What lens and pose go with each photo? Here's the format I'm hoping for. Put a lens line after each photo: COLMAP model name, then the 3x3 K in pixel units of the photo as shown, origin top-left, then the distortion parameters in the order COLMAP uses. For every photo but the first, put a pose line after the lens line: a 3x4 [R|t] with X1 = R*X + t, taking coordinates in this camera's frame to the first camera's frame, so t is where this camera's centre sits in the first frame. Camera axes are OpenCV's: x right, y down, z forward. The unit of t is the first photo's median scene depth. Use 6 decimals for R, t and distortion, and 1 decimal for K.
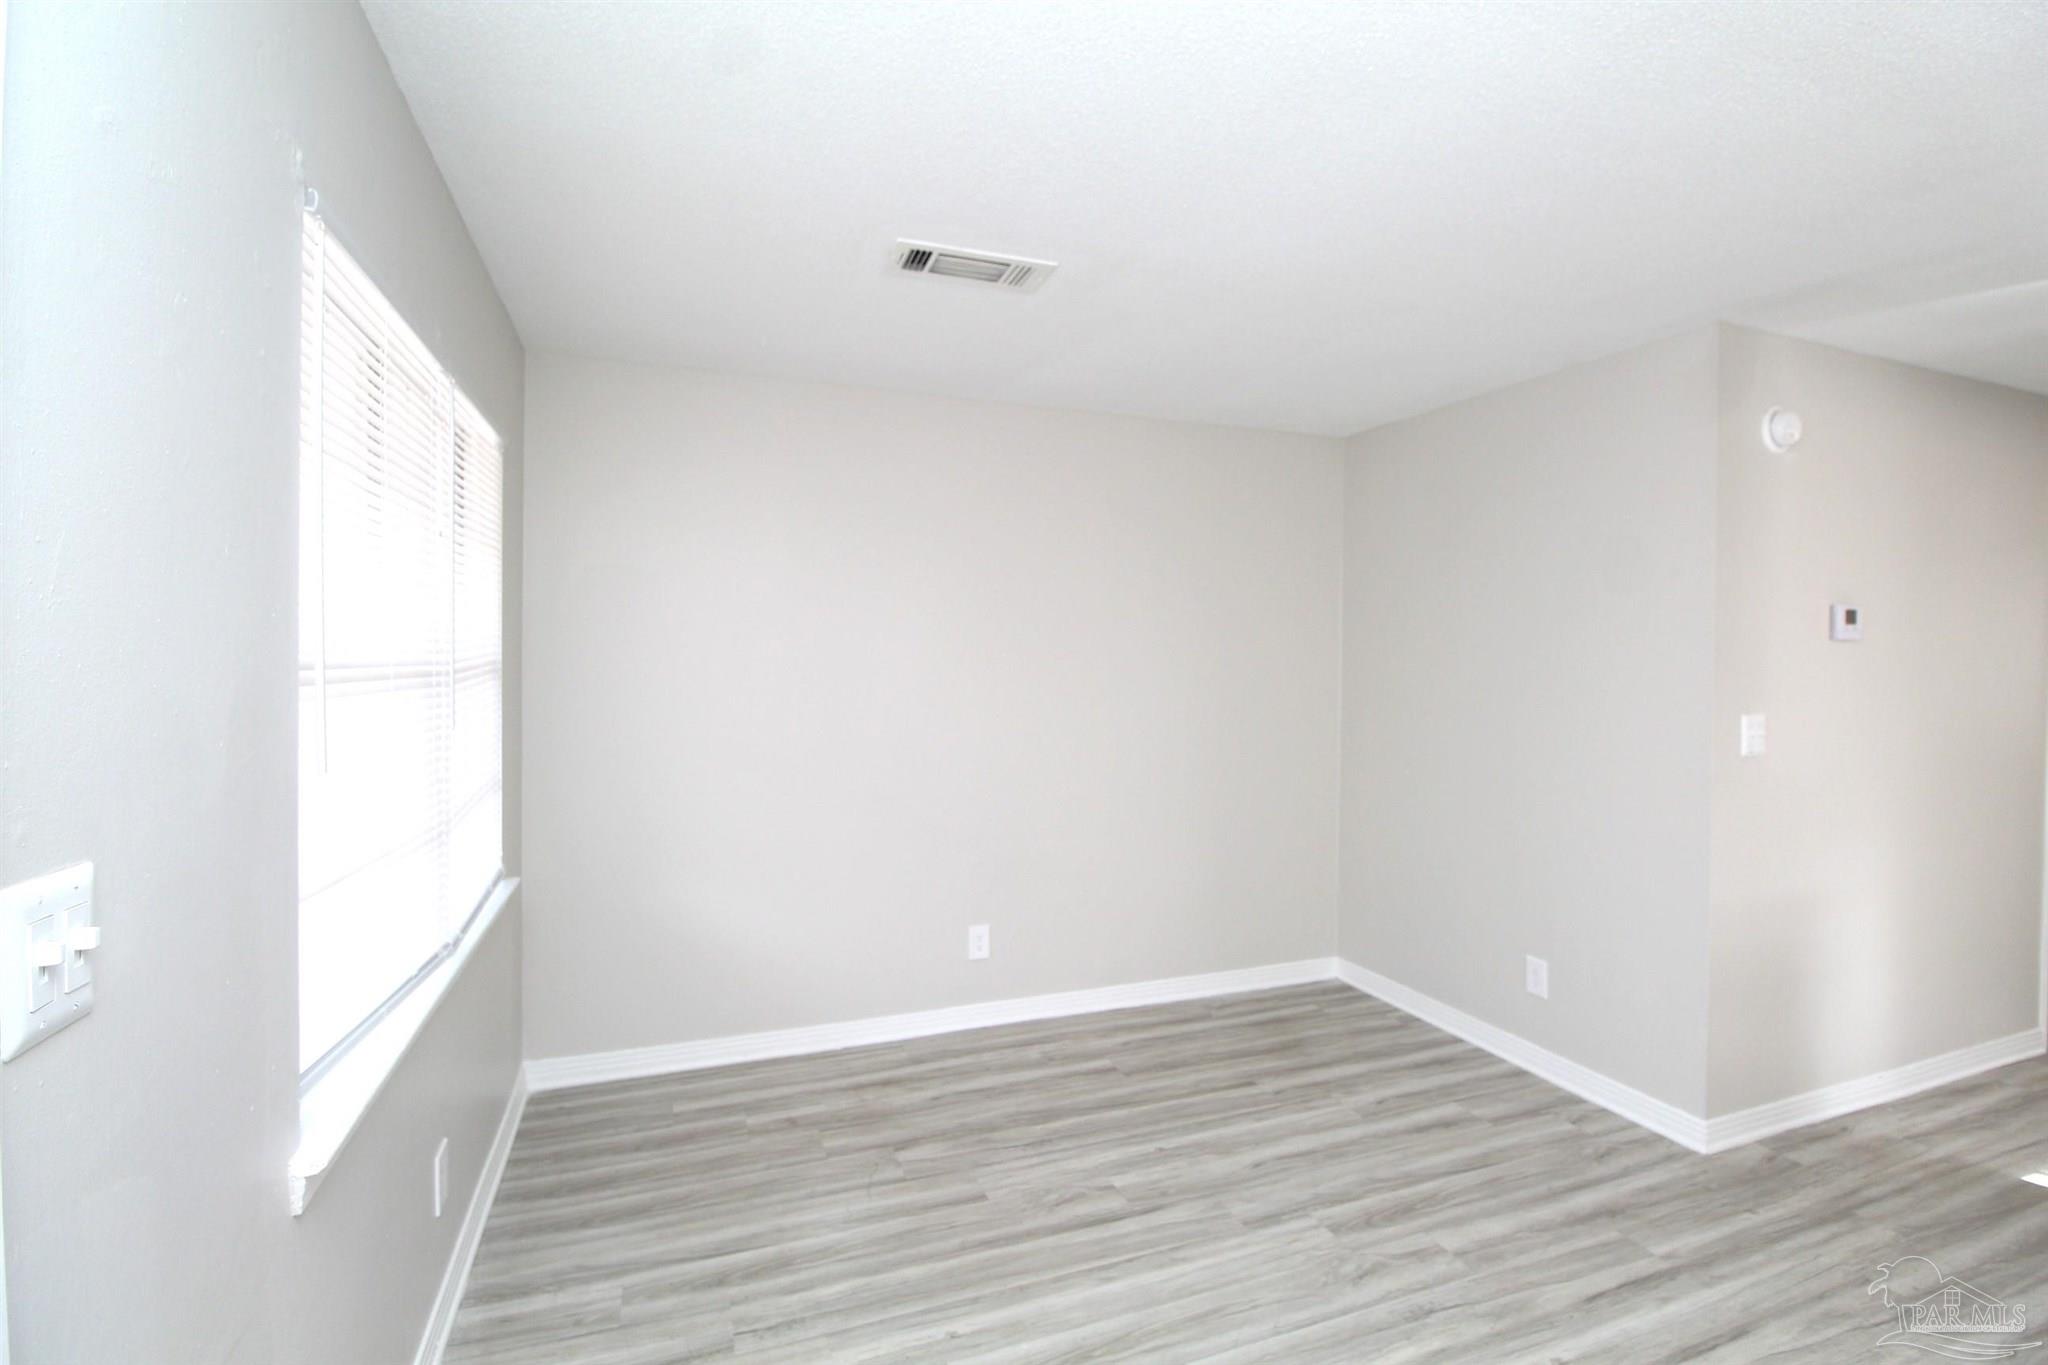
lens RADIAL K [[948.5, 0, 1041.9], [0, 948.5, 663.1], [0, 0, 1]] dist [0.001737, -0.010325]
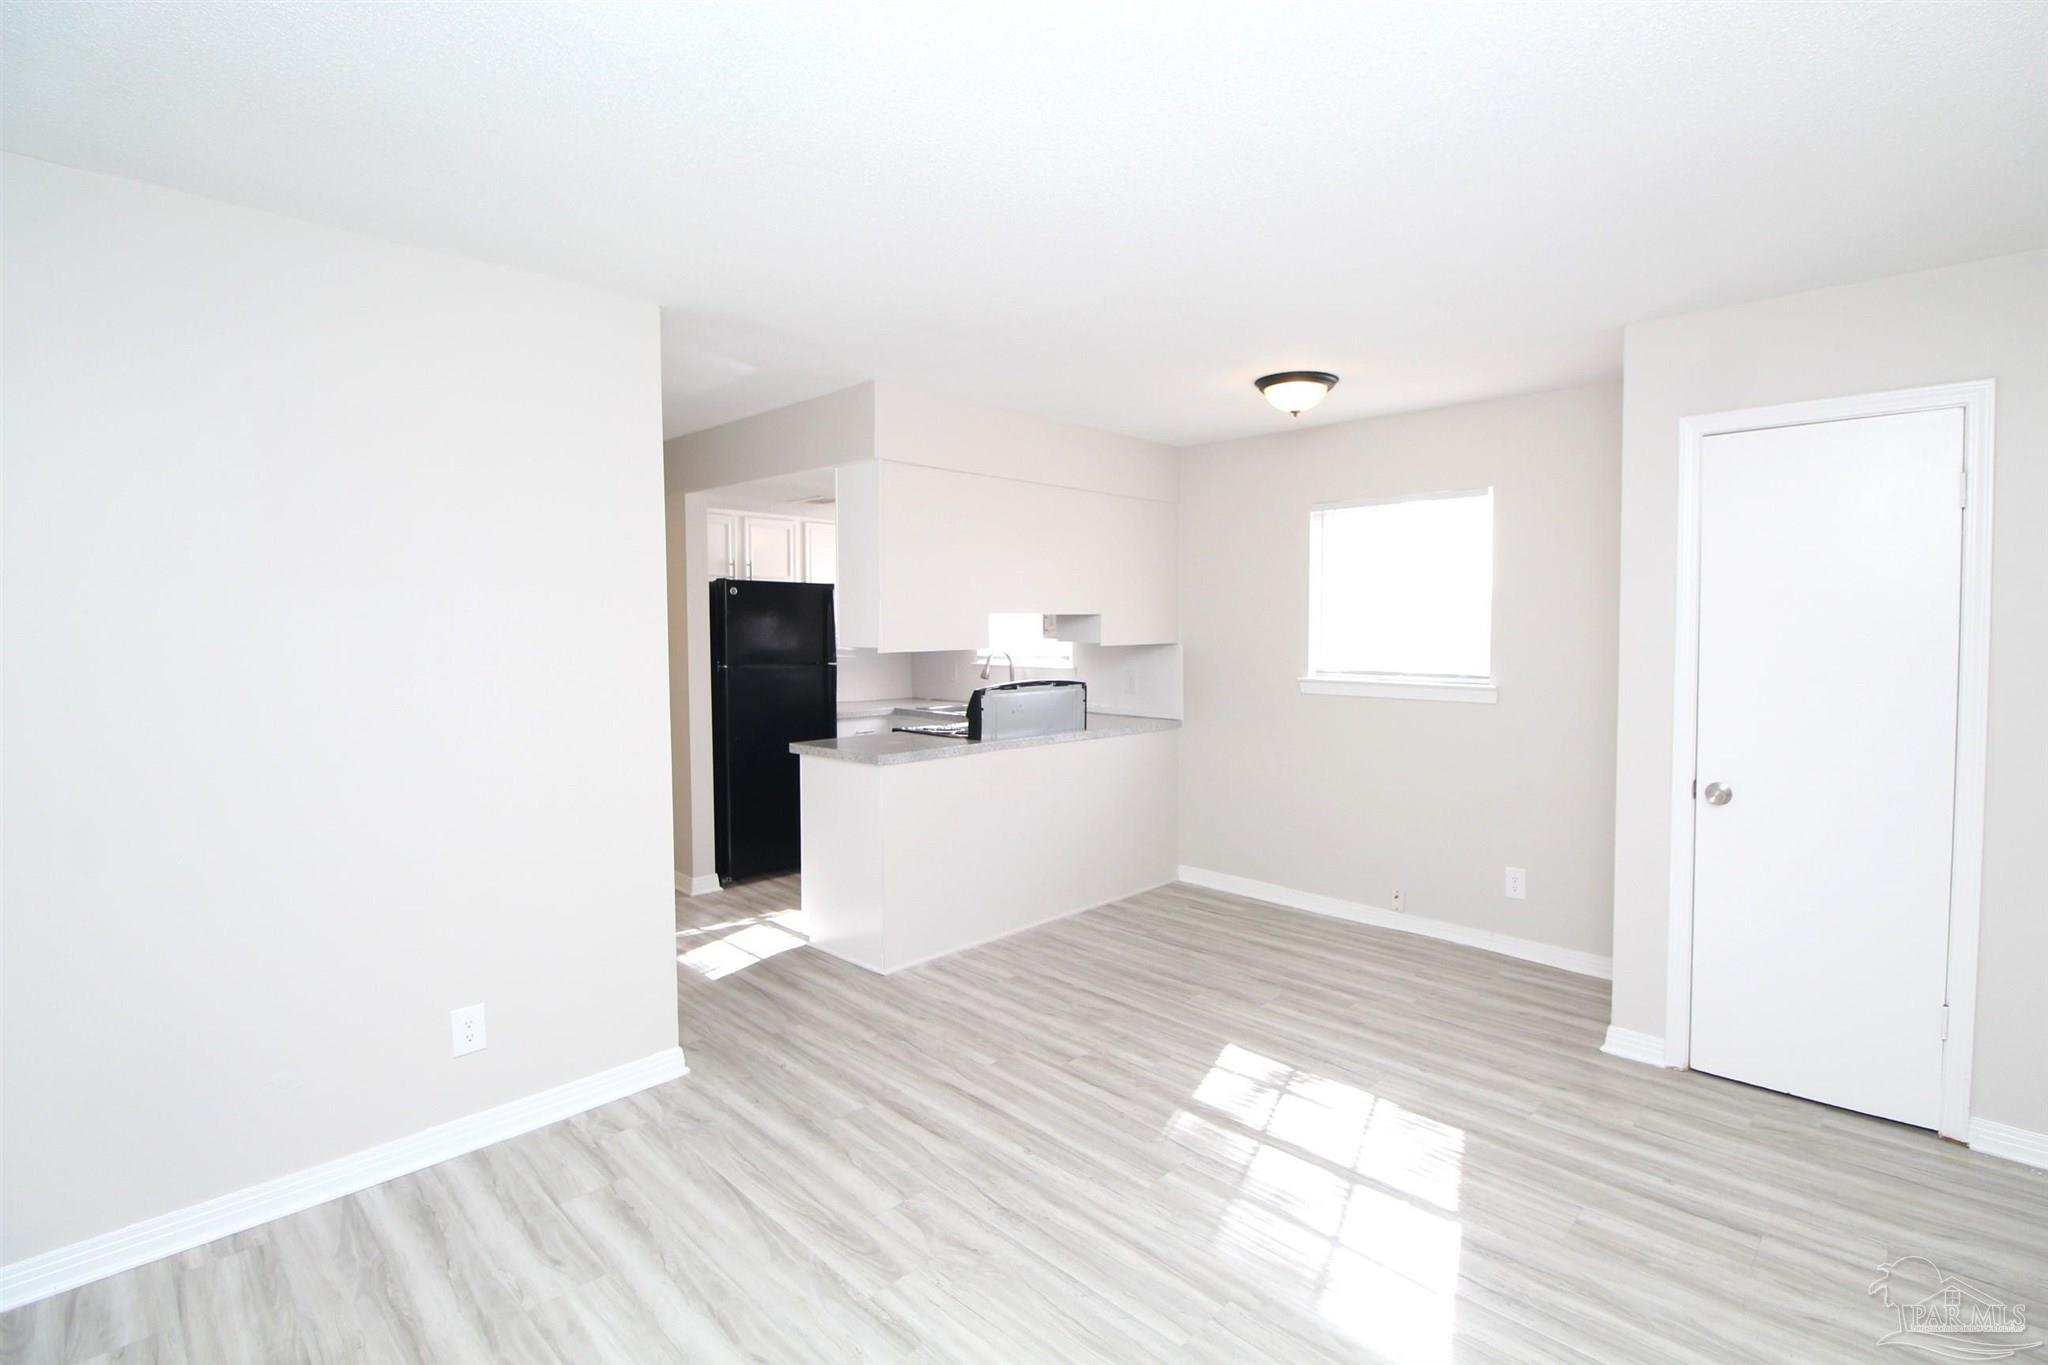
lens RADIAL K [[948.5, 0, 1041.9], [0, 948.5, 663.1], [0, 0, 1]] dist [0.001737, -0.010325]
pose [[-0.422858, -0.042841, 0.905183, -0.507777], [0.002538, 0.998822, 0.048459, -0.013690], [-0.906192, 0.022789, -0.422251, 1.198696]]
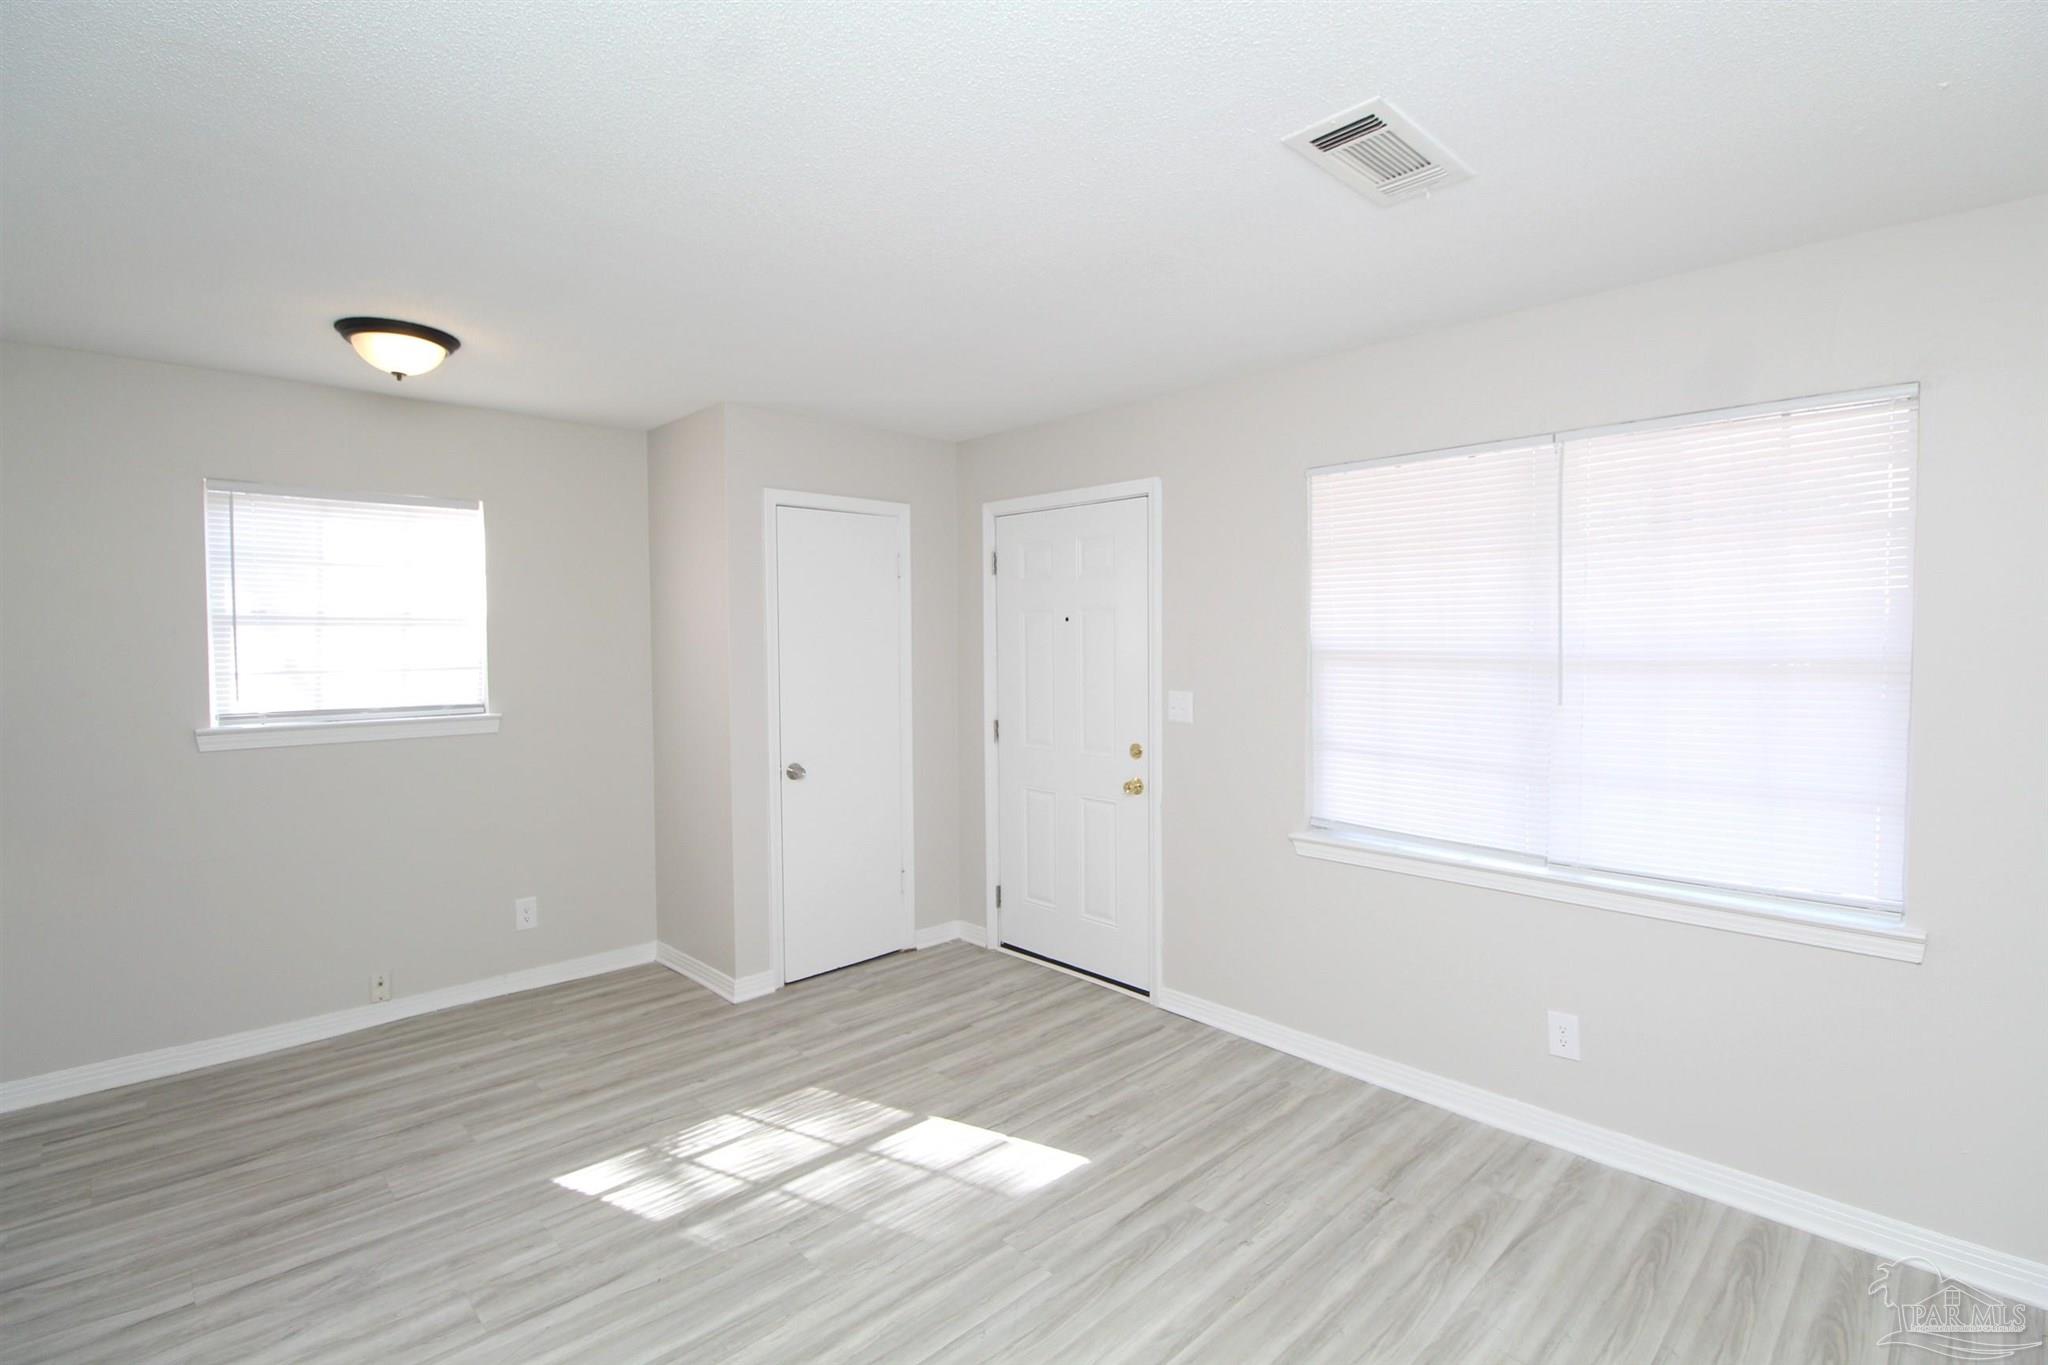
lens RADIAL K [[948.5, 0, 1041.9], [0, 948.5, 663.1], [0, 0, 1]] dist [0.001737, -0.010325]
pose [[-0.915435, 0.007397, -0.402399, 0.483710], [-0.003462, 0.999649, 0.026253, -0.019086], [0.402452, 0.025427, -0.915088, 1.581364]]
